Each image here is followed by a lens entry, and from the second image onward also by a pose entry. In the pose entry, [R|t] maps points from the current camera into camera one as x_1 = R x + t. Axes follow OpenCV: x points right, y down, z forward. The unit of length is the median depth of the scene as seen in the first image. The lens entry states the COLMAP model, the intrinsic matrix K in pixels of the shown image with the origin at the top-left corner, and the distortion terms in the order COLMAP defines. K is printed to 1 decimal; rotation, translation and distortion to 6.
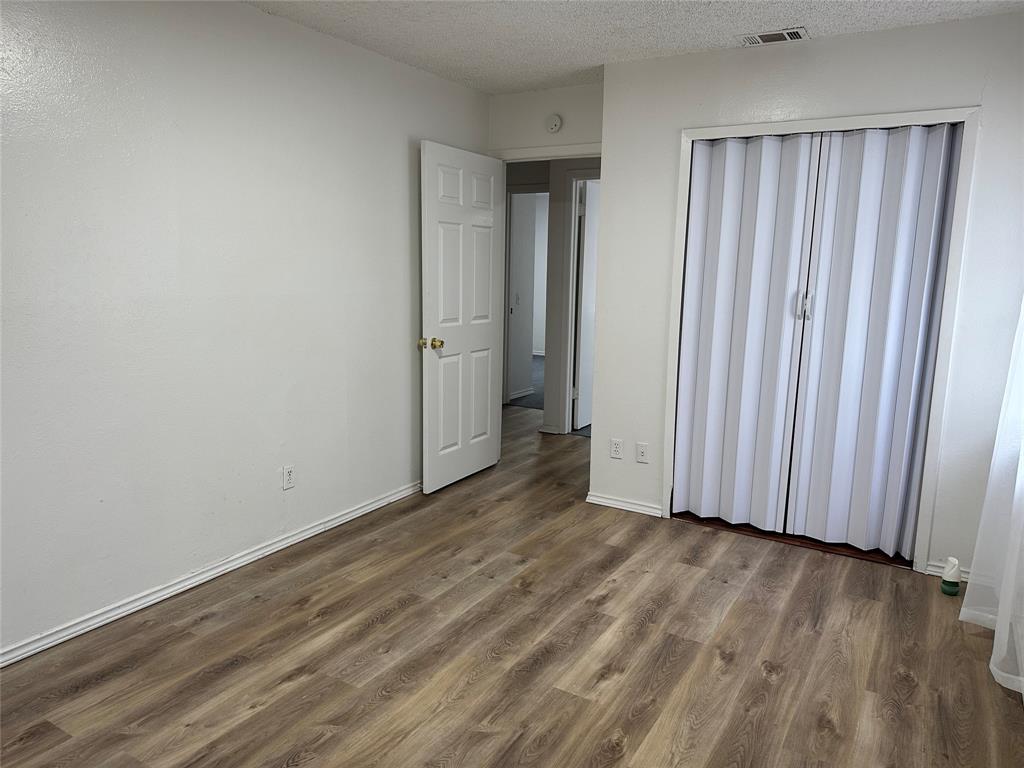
lens RADIAL K [[724.2, 0, 509.3], [0, 724.2, 383.3], [0, 0, 1]] dist [0.073015, -0.058753]
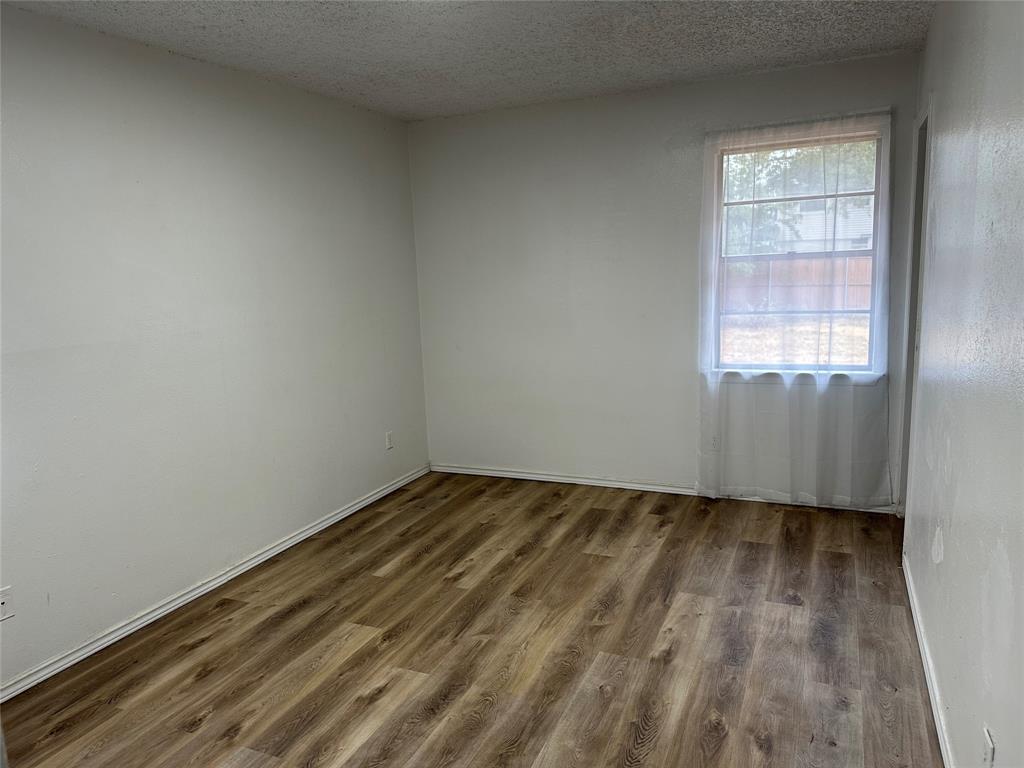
lens RADIAL K [[724.2, 0, 511.9], [0, 724.2, 383.5], [0, 0, 1]] dist [0.073015, -0.058753]
pose [[-0.991454, 0.045378, -0.122312, 0.050541], [0.002830, 0.944816, 0.327591, -0.340791], [0.130428, 0.324445, -0.936869, 1.841275]]
